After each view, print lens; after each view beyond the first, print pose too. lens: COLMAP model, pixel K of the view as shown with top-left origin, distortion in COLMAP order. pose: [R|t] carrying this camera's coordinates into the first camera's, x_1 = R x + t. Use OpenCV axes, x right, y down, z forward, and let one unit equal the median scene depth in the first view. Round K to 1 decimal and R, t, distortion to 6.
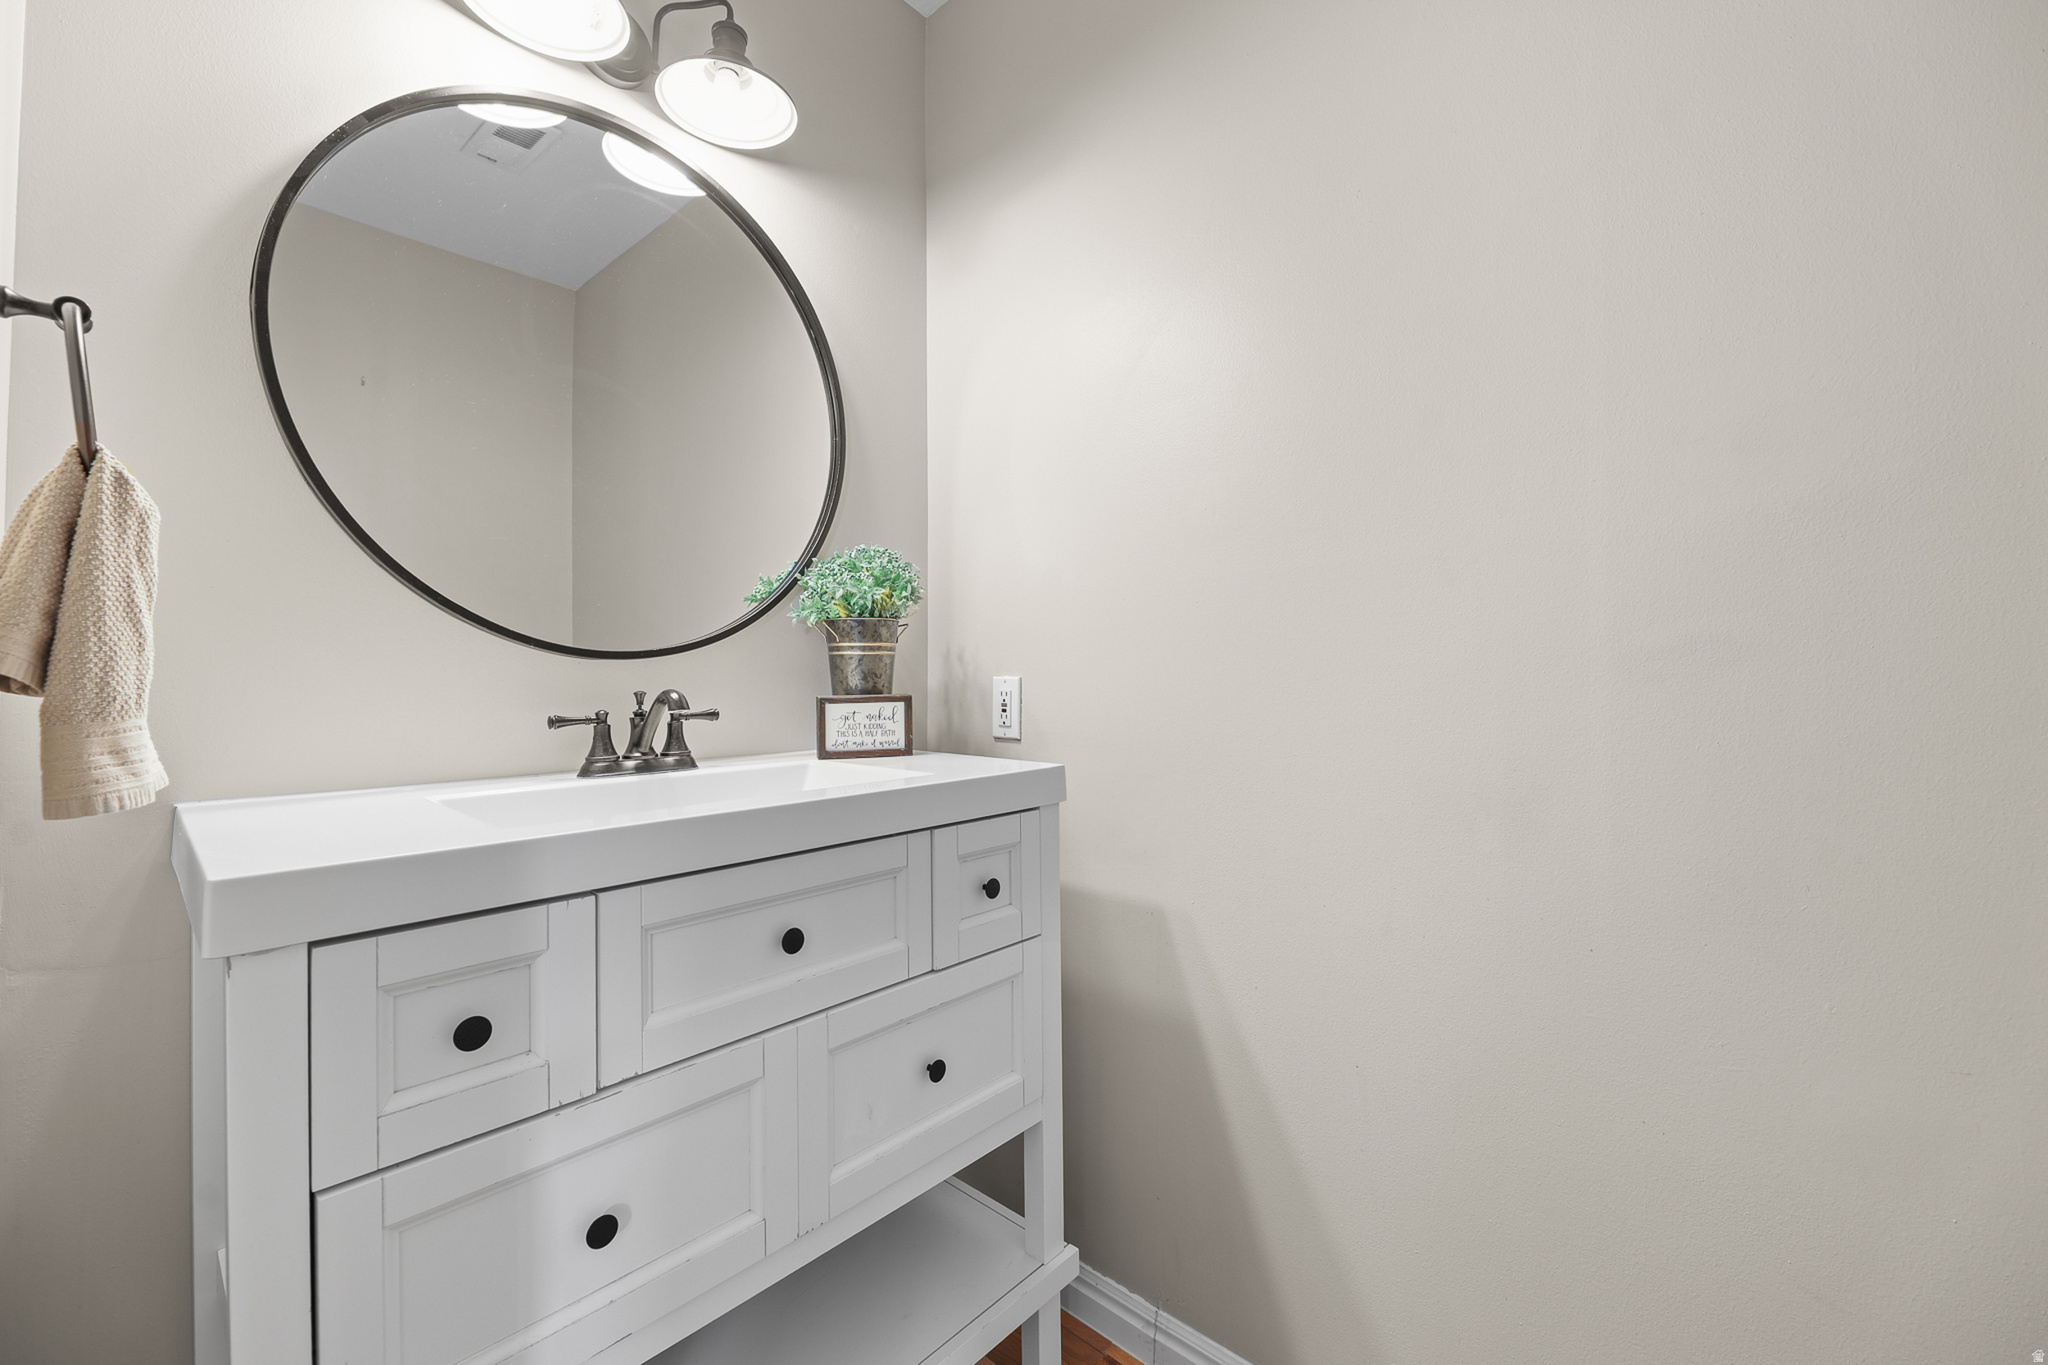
lens RADIAL K [[829.9, 0, 1016.0], [0, 829.9, 651.2], [0, 0, 1]] dist [-0.009731, -0.000202]
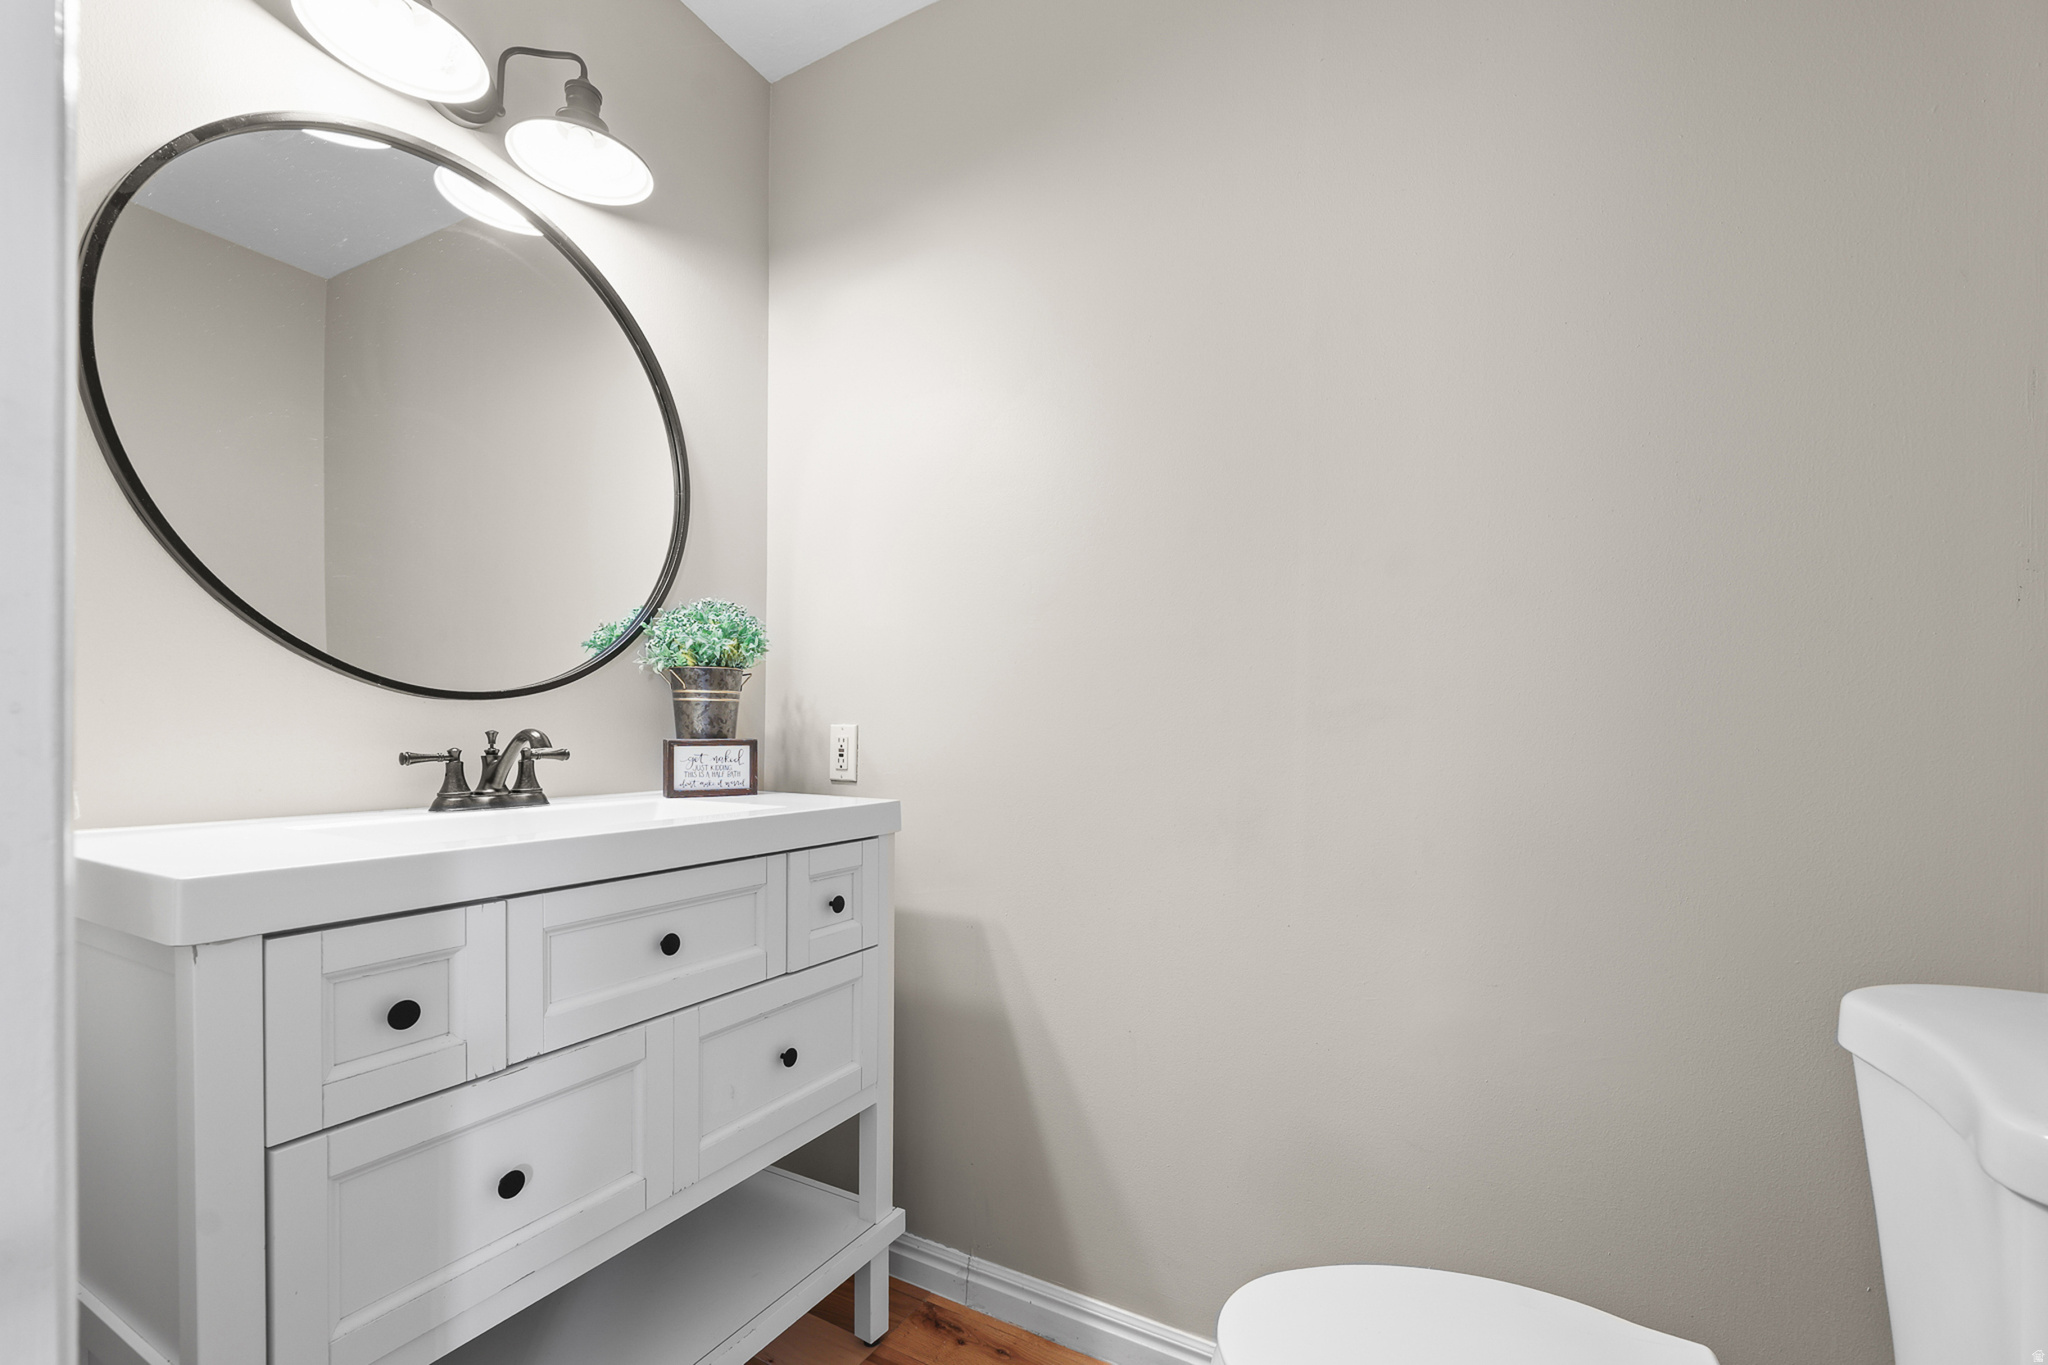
lens RADIAL K [[855.7, 0, 1024.1], [0, 855.7, 738.4], [0, 0, 1]] dist [-0.000101, -0.000053]
pose [[0.973503, 0.014414, 0.228220, -0.047837], [-0.022800, 0.999157, 0.034152, 0.006130], [-0.227535, -0.038451, 0.973011, -0.203213]]
